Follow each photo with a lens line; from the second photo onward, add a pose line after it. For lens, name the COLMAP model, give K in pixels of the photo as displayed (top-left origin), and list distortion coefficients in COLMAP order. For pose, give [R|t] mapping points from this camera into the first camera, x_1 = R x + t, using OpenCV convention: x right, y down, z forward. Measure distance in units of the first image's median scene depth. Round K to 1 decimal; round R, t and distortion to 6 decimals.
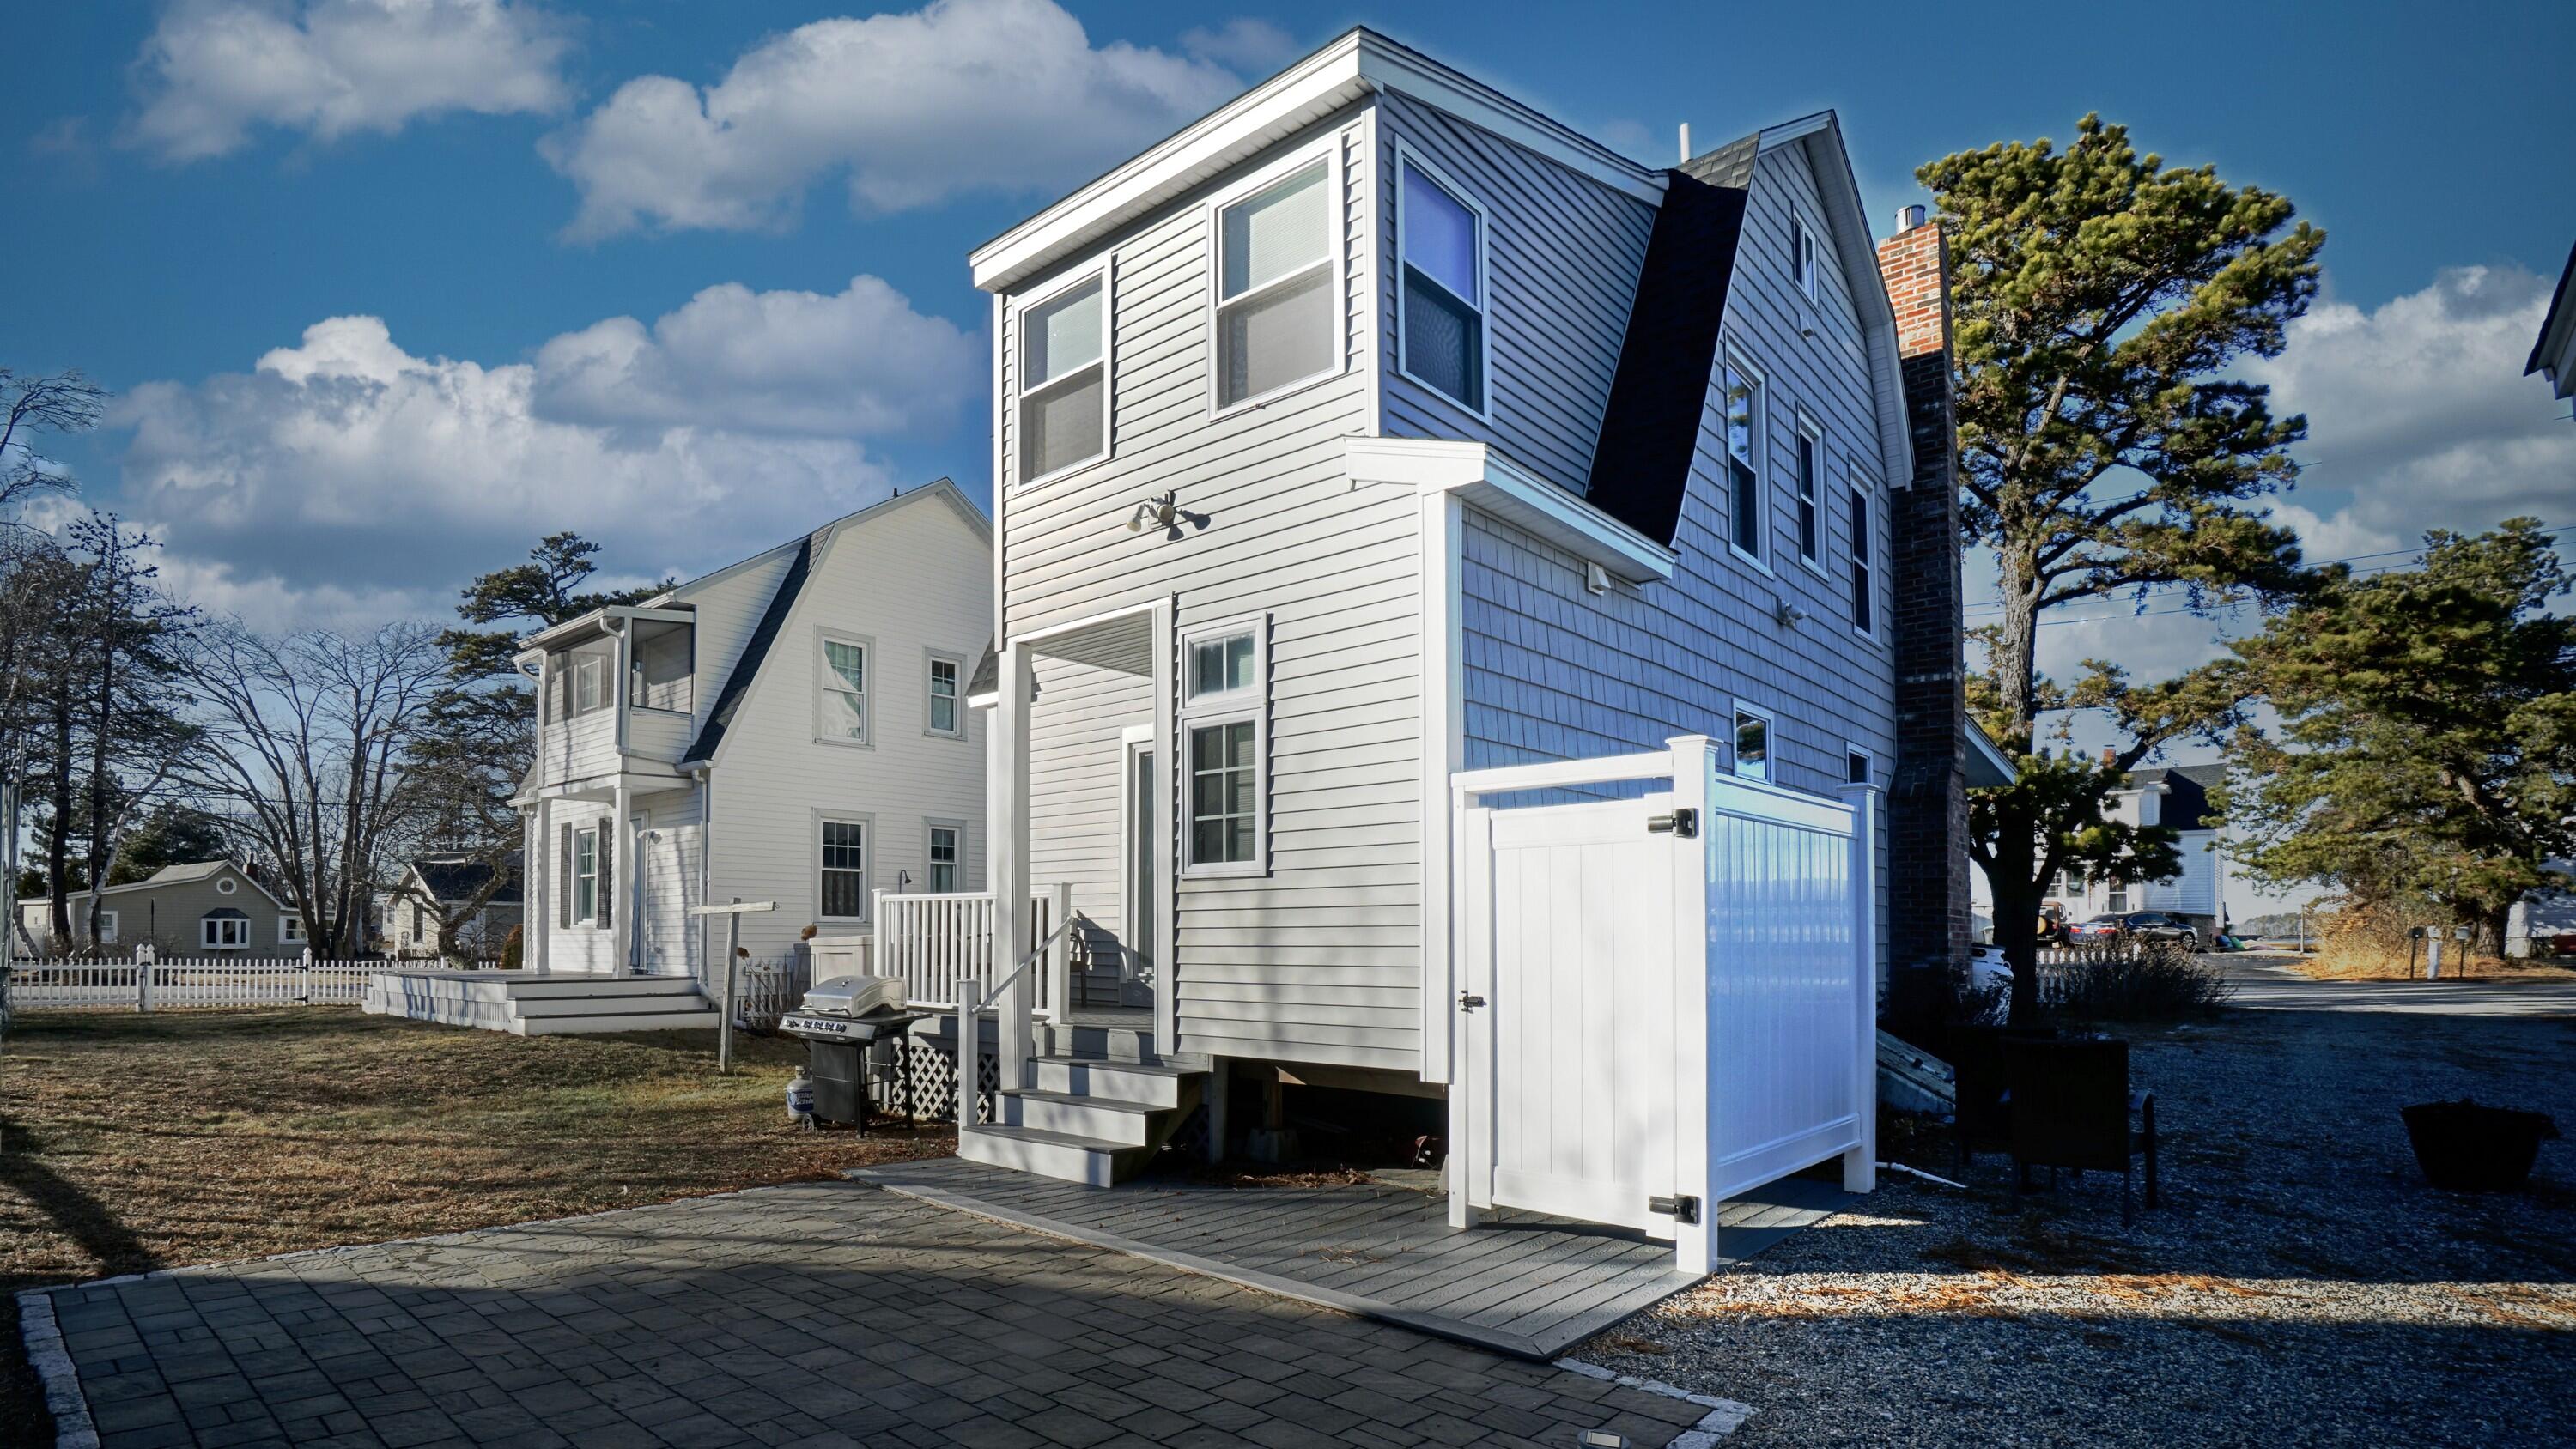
lens RADIAL K [[1302.8, 0, 1194.8], [0, 1302.8, 933.1], [0, 0, 1]] dist [-0.043079, 0.001782]
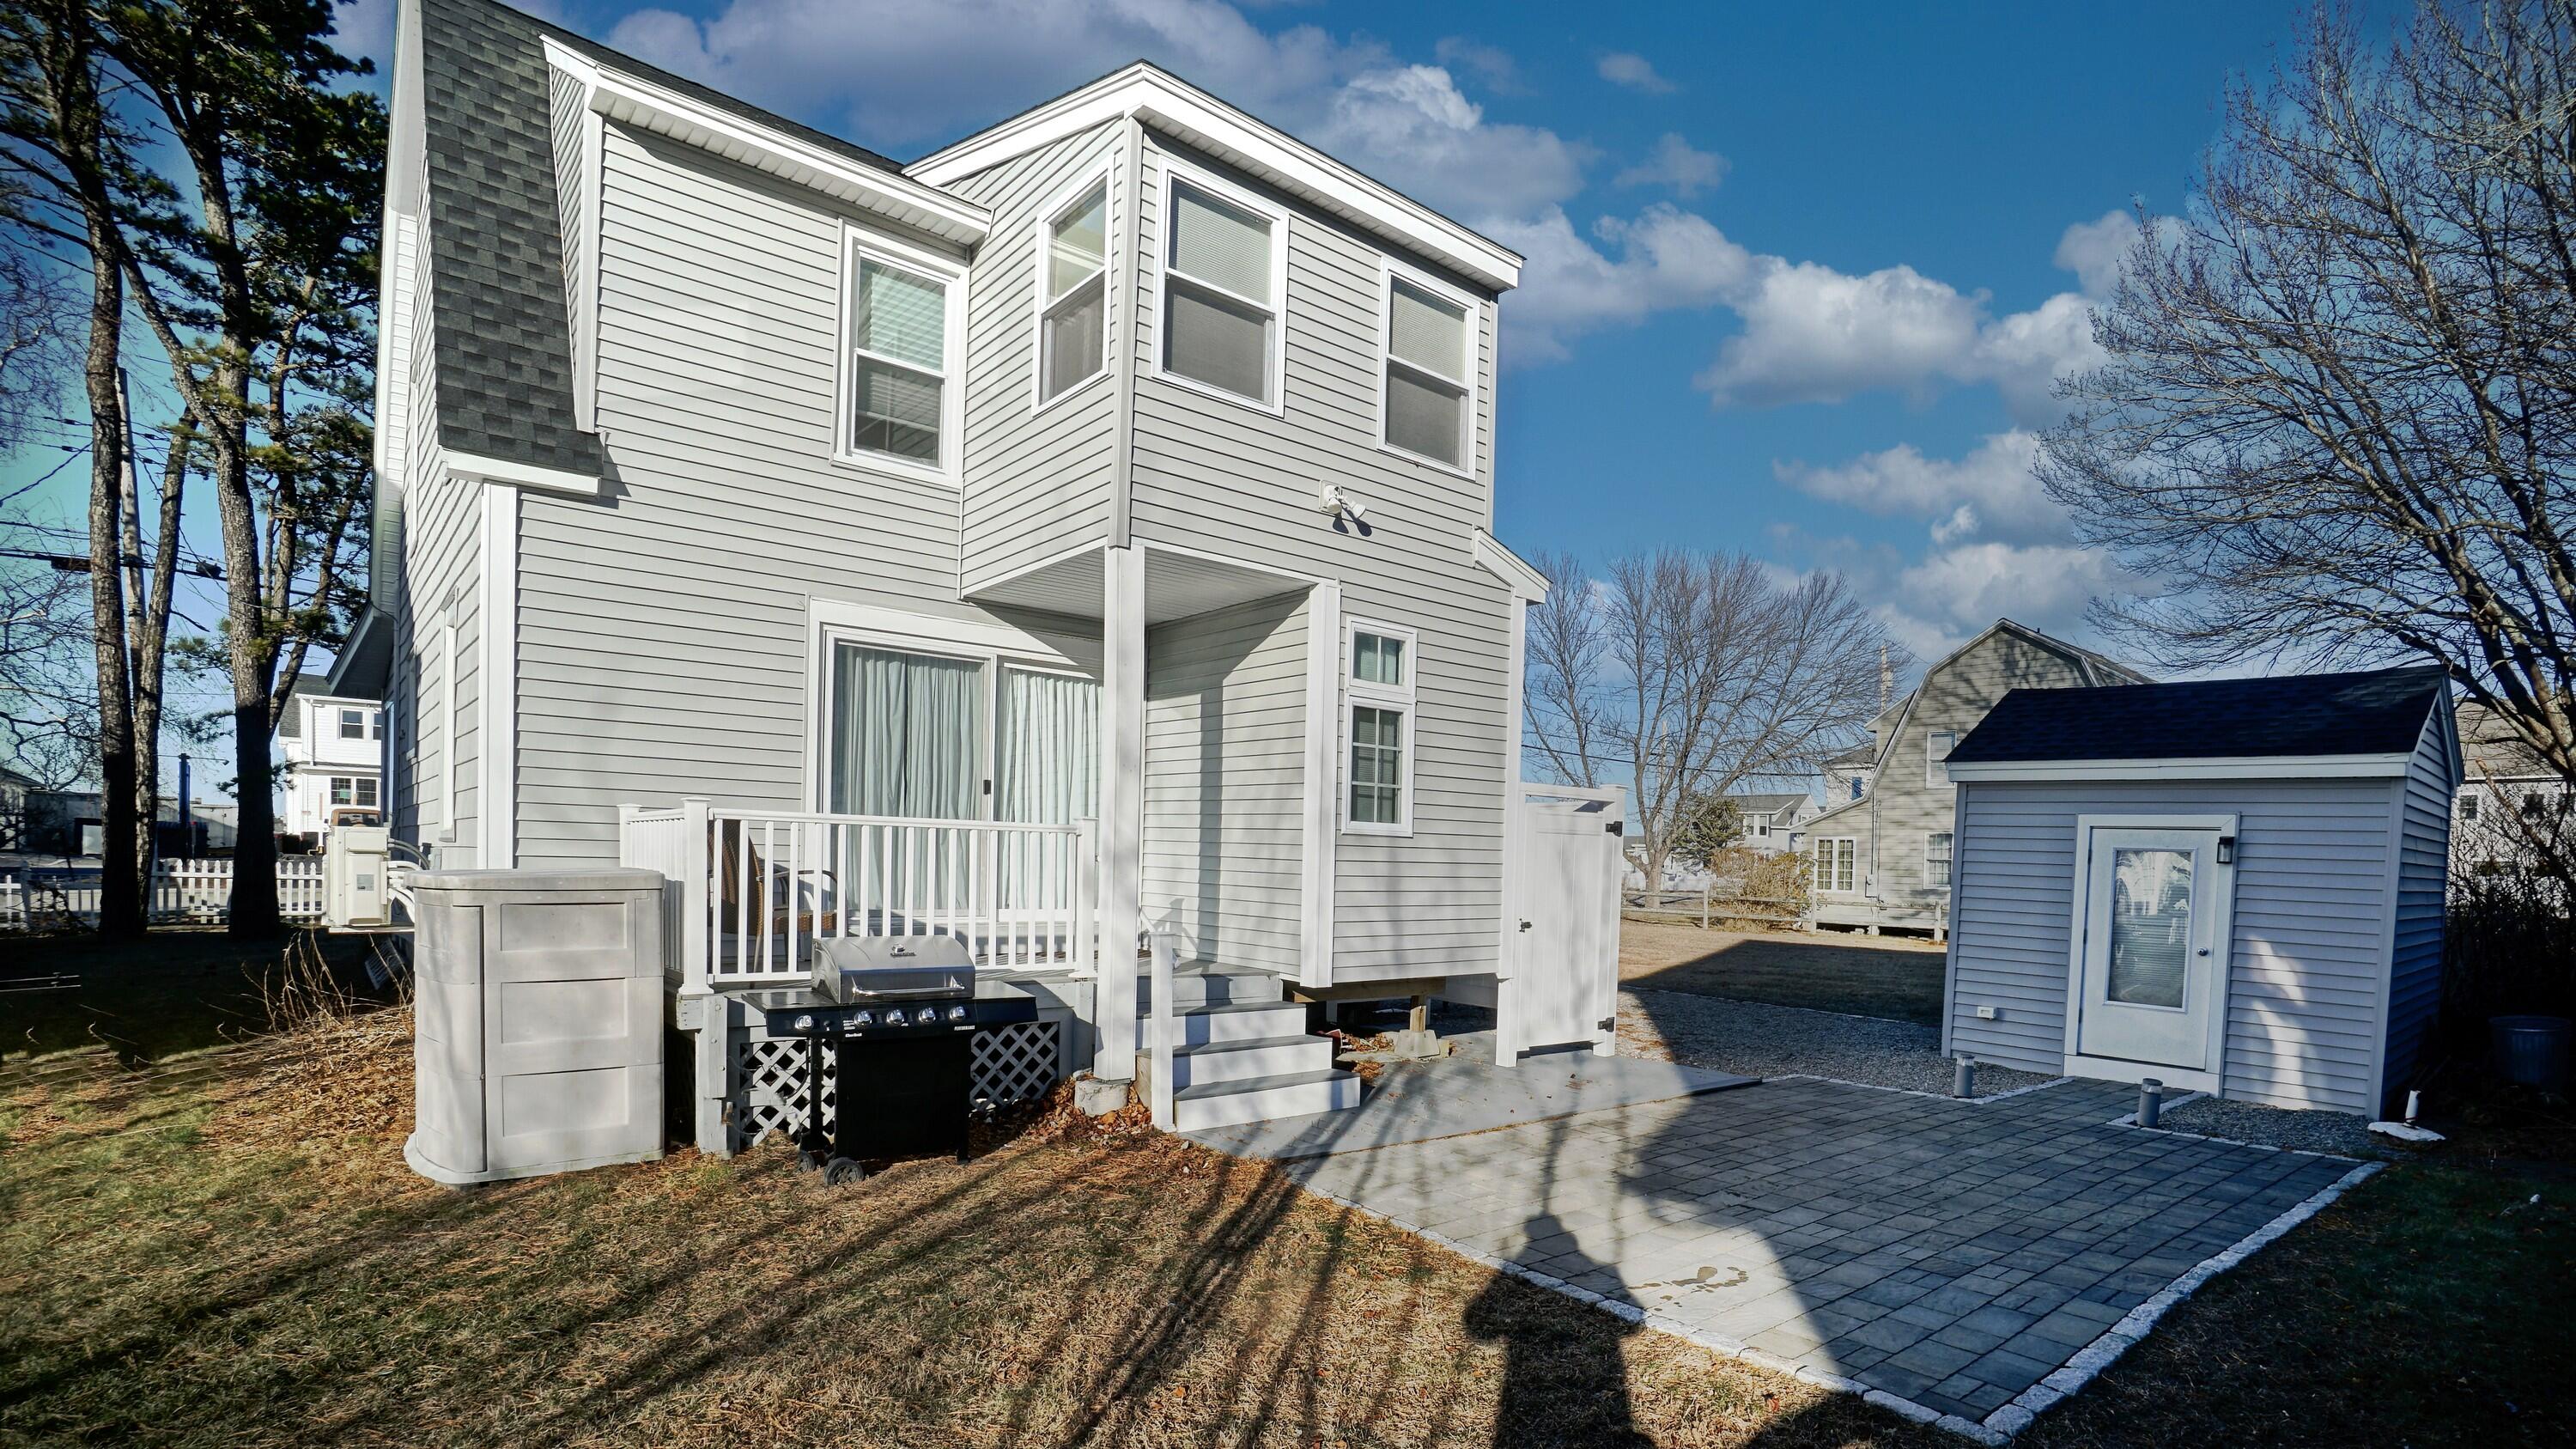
lens RADIAL K [[1219.3, 0, 1399.4], [0, 1219.3, 915.1], [0, 0, 1]] dist [-0.039458, 0.007261]
pose [[0.064027, -0.039460, 0.997168, -1.098966], [-0.027520, 0.998768, 0.041290, -0.015290], [-0.997569, -0.030086, 0.062862, 0.887885]]
